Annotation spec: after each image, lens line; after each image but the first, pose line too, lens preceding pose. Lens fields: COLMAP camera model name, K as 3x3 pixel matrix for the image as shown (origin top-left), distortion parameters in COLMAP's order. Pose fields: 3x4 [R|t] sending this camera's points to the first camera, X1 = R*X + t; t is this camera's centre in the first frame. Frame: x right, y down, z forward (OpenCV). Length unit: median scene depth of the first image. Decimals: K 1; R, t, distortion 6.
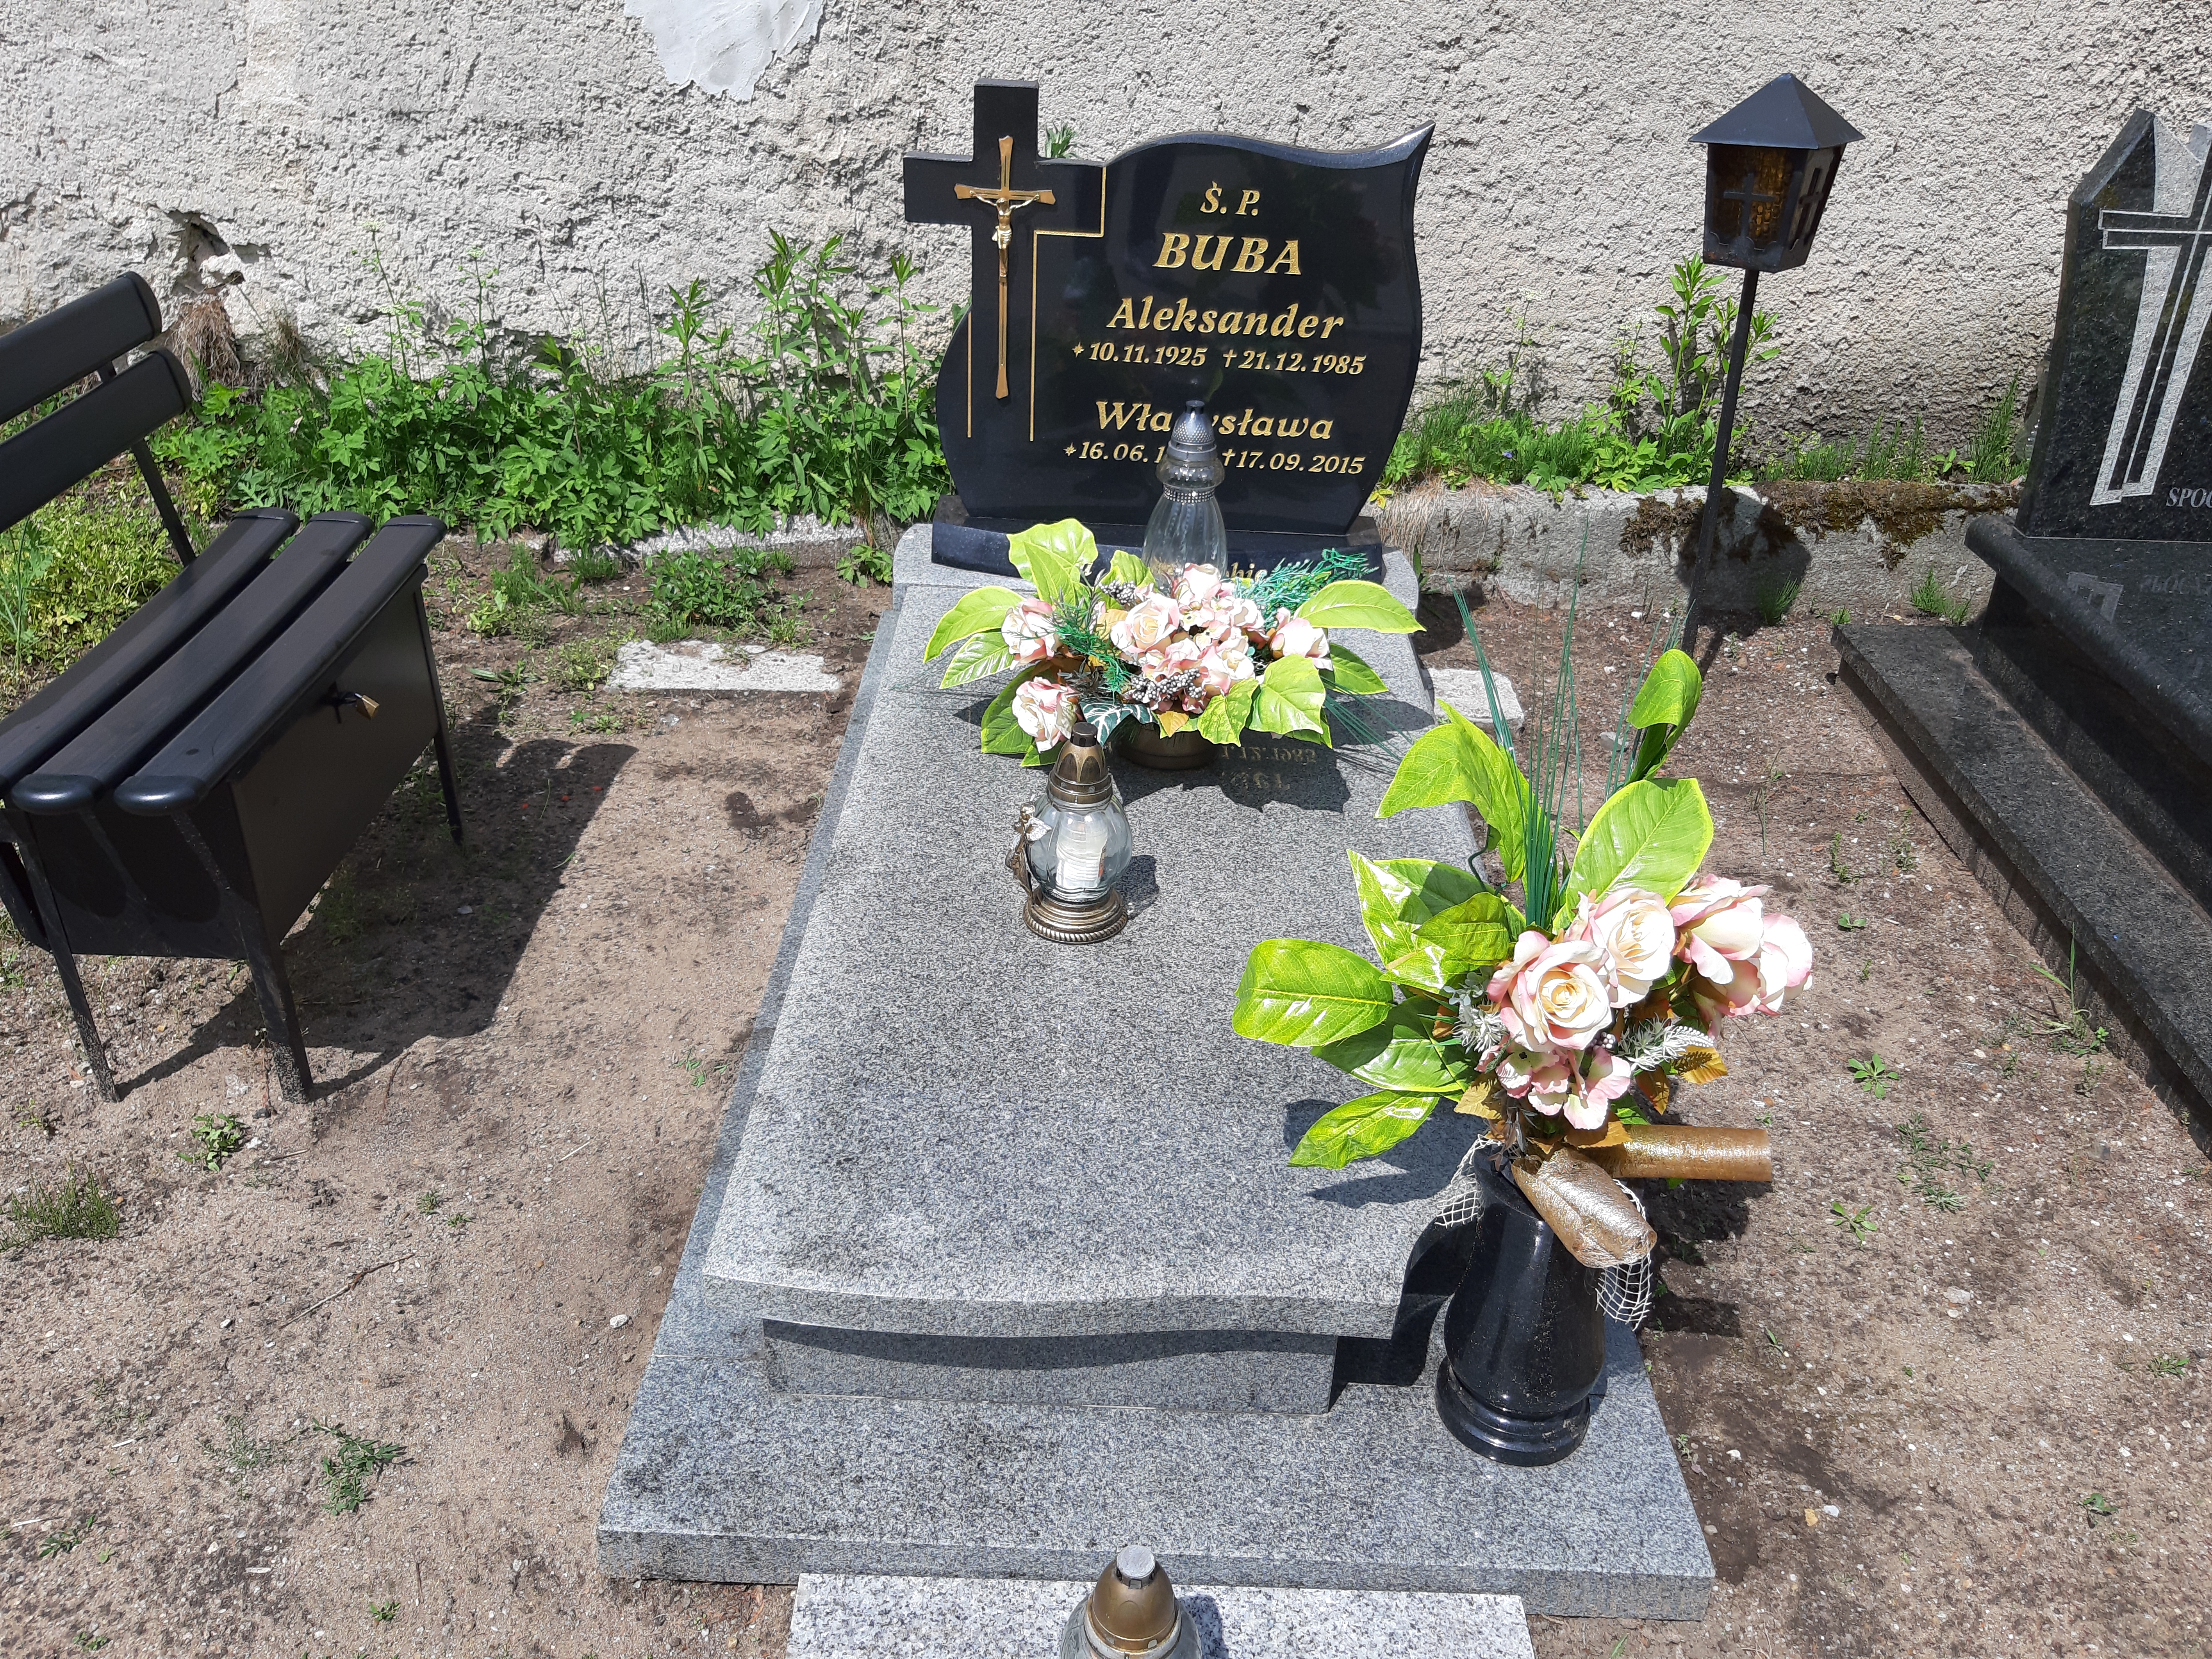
lens RADIAL K [[1763.5, 0, 1125.8], [0, 1763.5, 813.9], [0, 0, 1]] dist [0.053122, -0.093971]
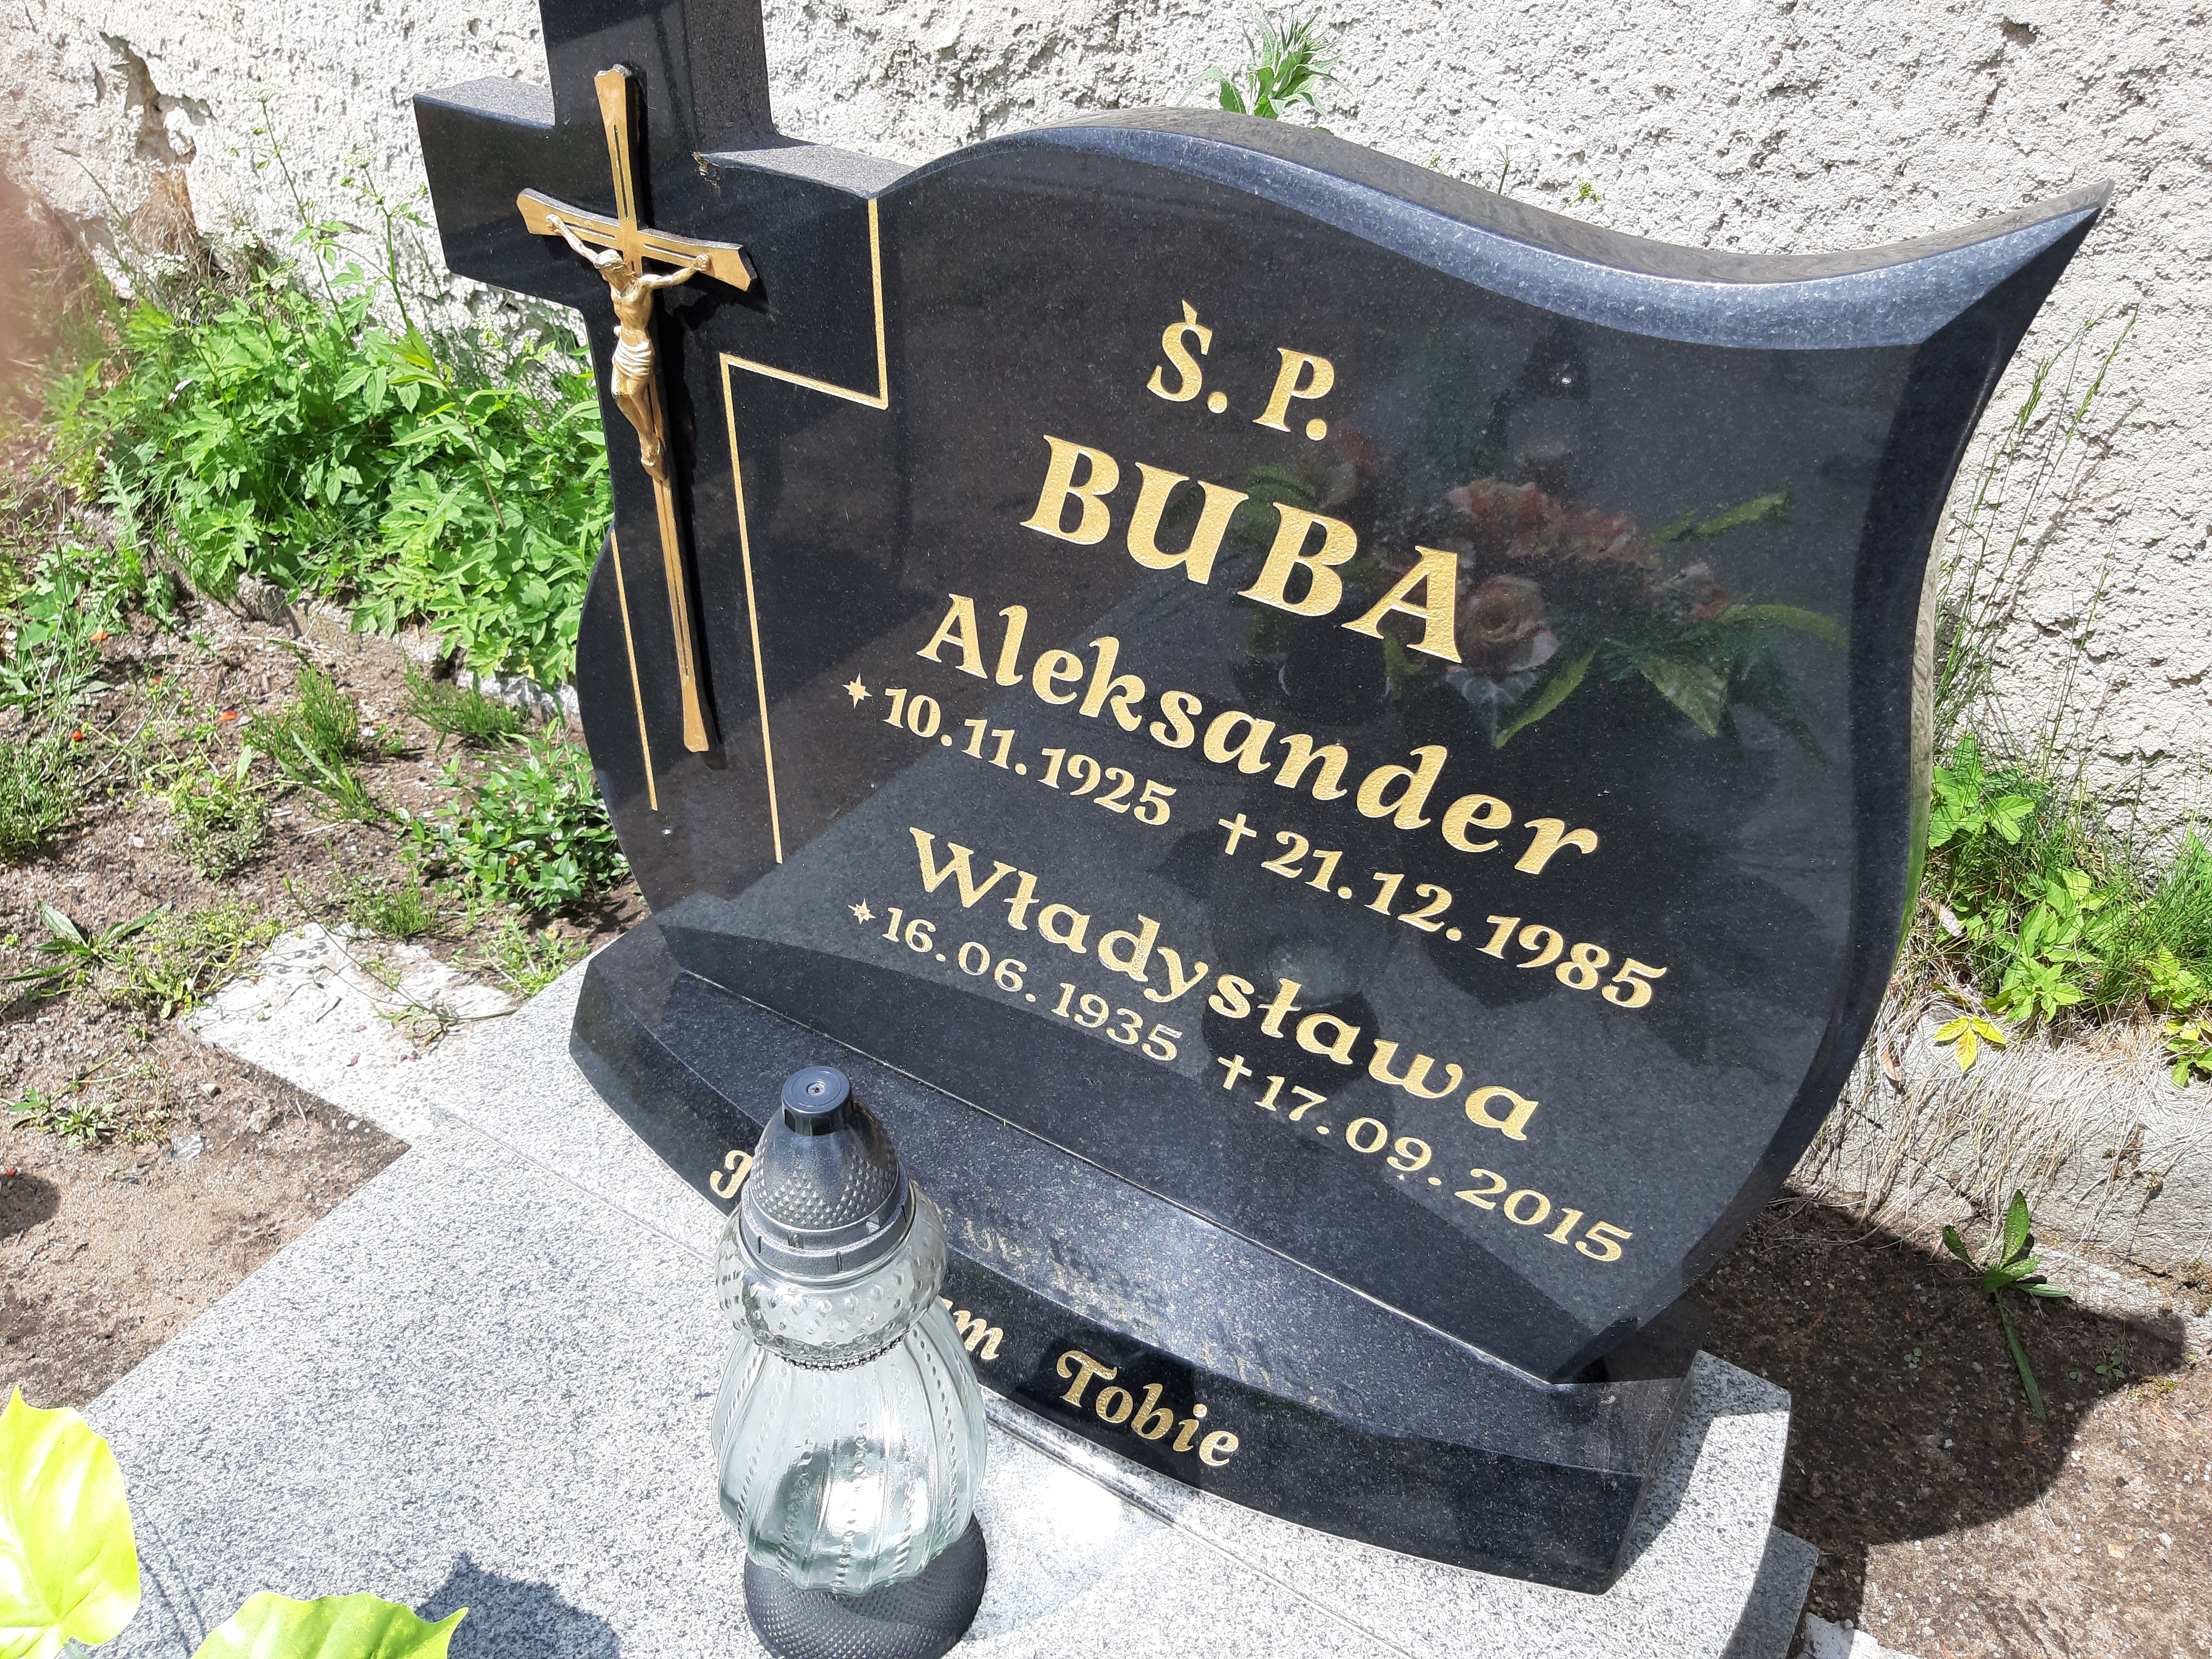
lens RADIAL K [[1763.5, 0, 1103.8], [0, 1763.5, 815.6], [0, 0, 1]] dist [0.053122, -0.093971]
pose [[0.846505, 0.289376, -0.446868, 0.172498], [-0.247428, 0.957059, 0.151052, -0.291349], [0.471390, -0.017299, 0.881755, 0.681828]]
